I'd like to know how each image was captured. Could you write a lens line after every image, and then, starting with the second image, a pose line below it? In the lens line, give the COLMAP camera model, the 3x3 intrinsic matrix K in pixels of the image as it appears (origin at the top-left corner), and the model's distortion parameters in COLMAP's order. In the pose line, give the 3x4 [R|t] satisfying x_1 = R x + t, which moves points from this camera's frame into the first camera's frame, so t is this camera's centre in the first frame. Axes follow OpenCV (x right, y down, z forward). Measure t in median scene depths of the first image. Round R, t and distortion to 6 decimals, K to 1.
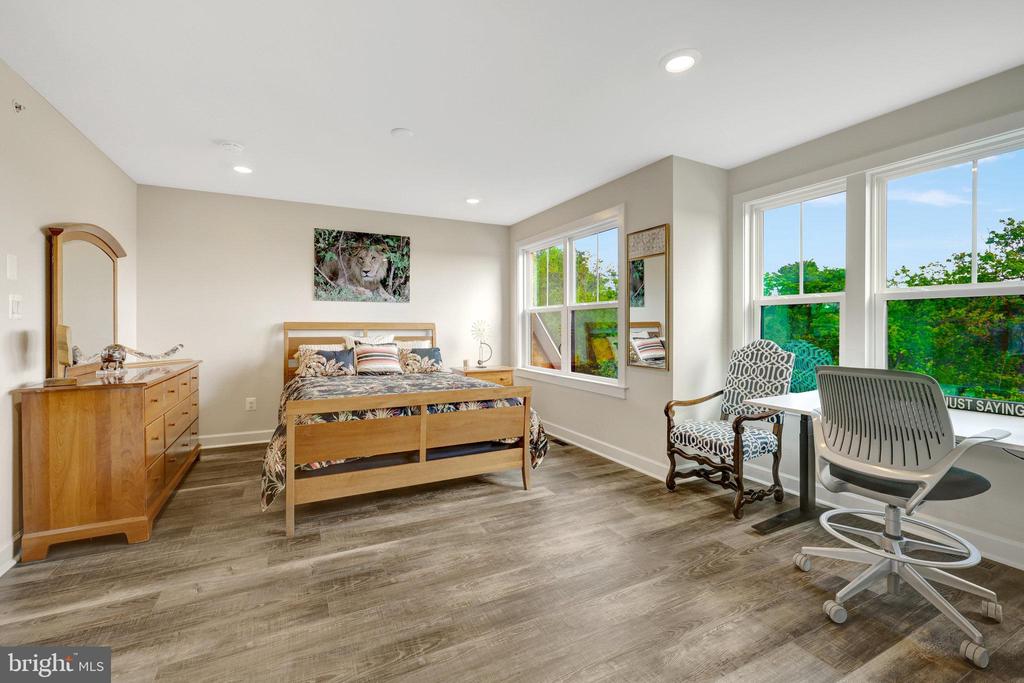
lens RADIAL K [[437.7, 0, 510.6], [0, 437.7, 335.0], [0, 0, 1]] dist [0.000123, 0.000314]
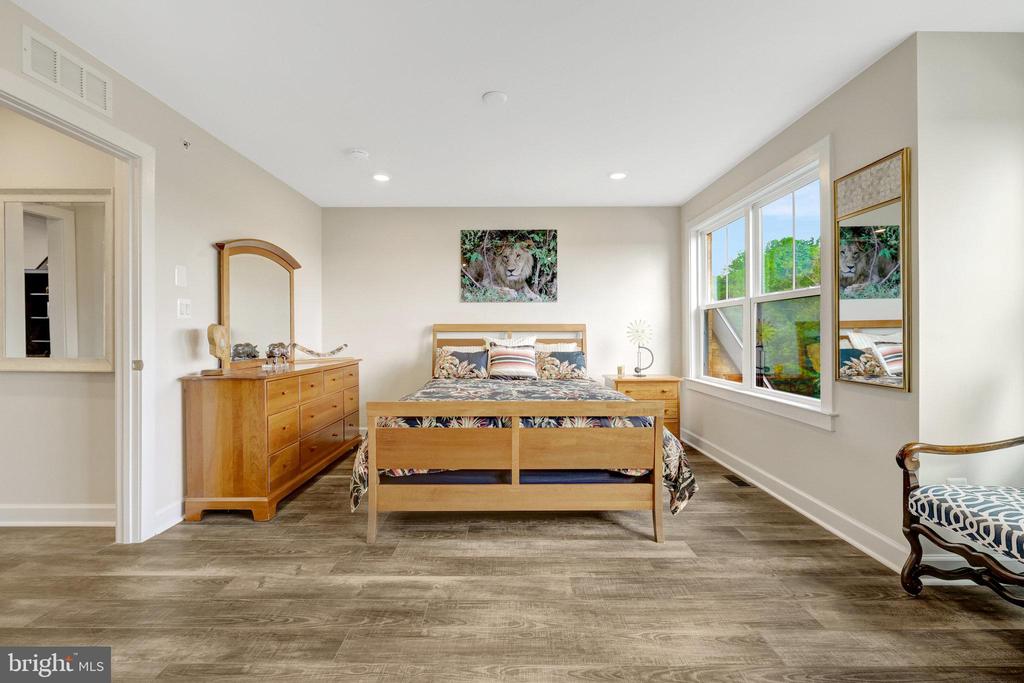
lens RADIAL K [[437.7, 0, 512.1], [0, 437.7, 339.6], [0, 0, 1]] dist [0.000123, 0.000314]
pose [[0.889909, 0.001202, -0.456136, 0.156248], [-0.004365, 0.999973, -0.005881, 0.016228], [0.456117, 0.007224, 0.889890, 0.225449]]
